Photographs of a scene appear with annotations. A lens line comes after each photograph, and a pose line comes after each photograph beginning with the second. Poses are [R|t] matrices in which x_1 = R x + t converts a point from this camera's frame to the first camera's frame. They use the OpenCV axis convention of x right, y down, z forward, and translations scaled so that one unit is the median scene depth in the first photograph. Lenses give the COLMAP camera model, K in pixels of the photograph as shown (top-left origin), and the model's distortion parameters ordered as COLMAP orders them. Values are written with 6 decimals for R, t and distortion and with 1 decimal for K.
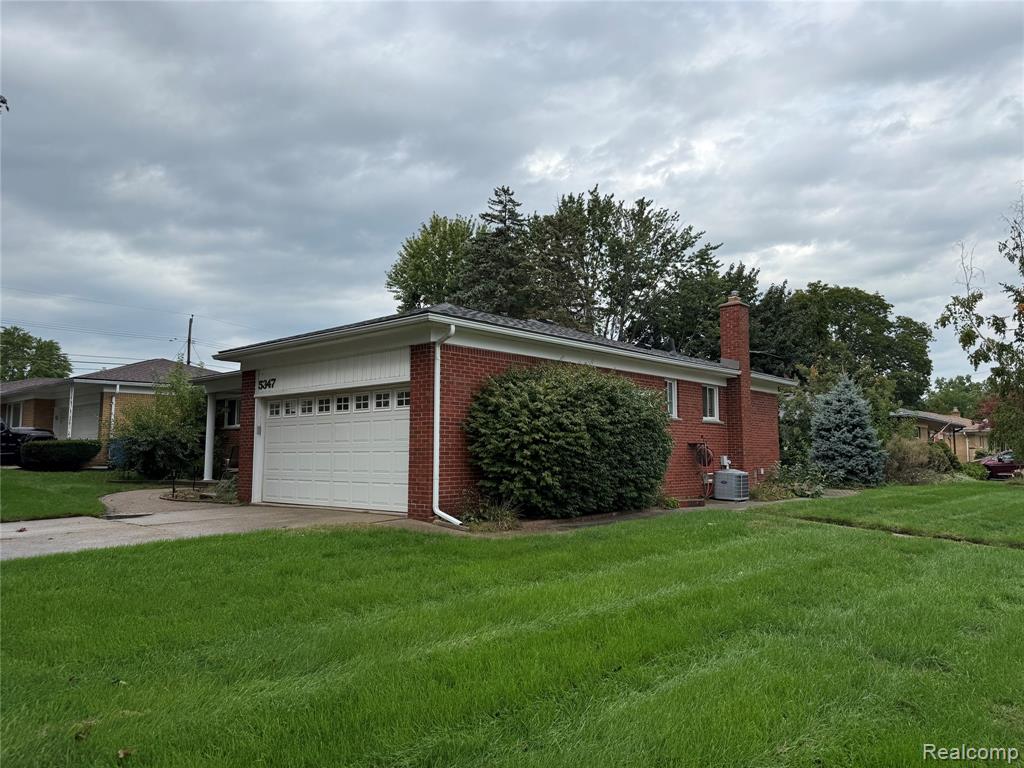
lens RADIAL K [[717.9, 0, 530.5], [0, 717.9, 384.5], [0, 0, 1]] dist [0.063088, -0.083078]
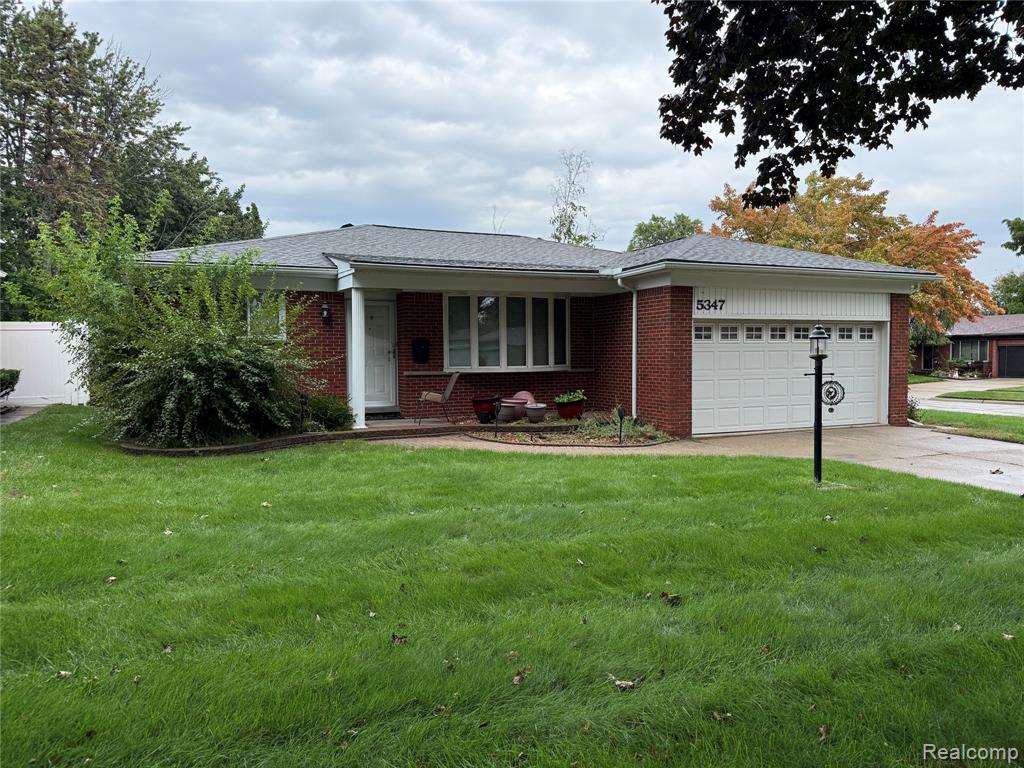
lens RADIAL K [[717.9, 0, 530.5], [0, 717.9, 384.5], [0, 0, 1]] dist [0.063088, -0.083078]
pose [[0.406580, -0.038239, 0.912814, -1.256574], [-0.080194, 0.993773, 0.077350, 0.045643], [-0.910089, -0.104652, 0.400982, 0.819173]]
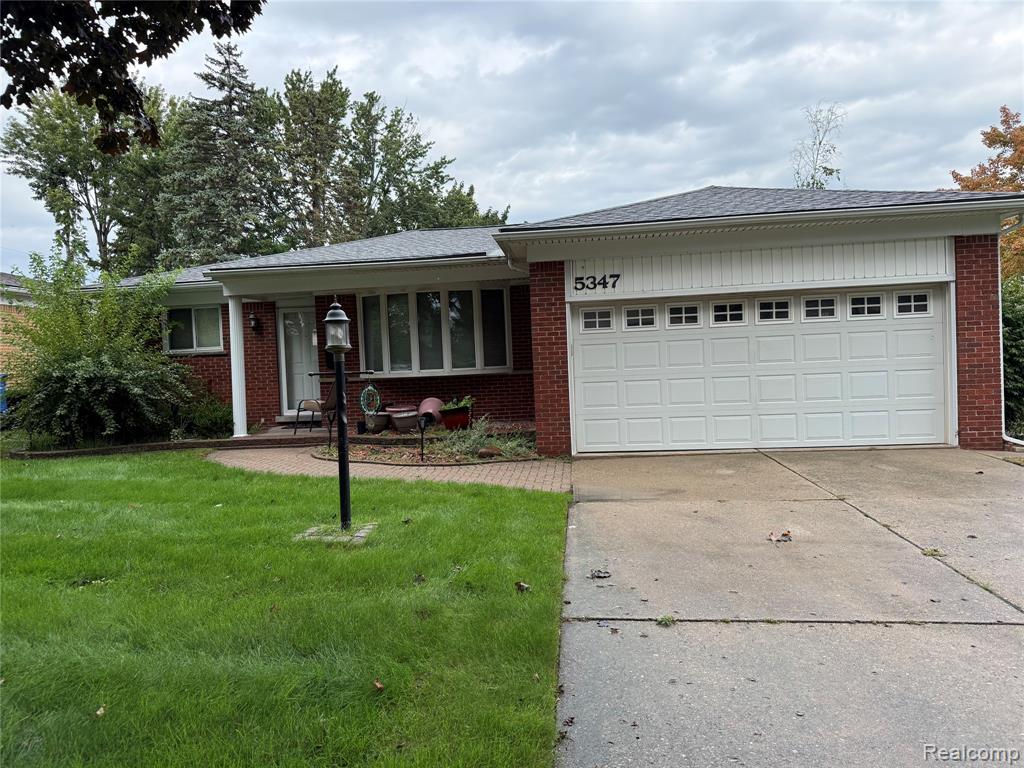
lens RADIAL K [[717.9, 0, 530.5], [0, 717.9, 384.5], [0, 0, 1]] dist [0.063088, -0.083078]
pose [[0.814614, -0.046586, 0.578130, -0.797241], [-0.014971, 0.994748, 0.101253, 0.026989], [-0.579811, -0.091137, 0.809638, 0.470485]]
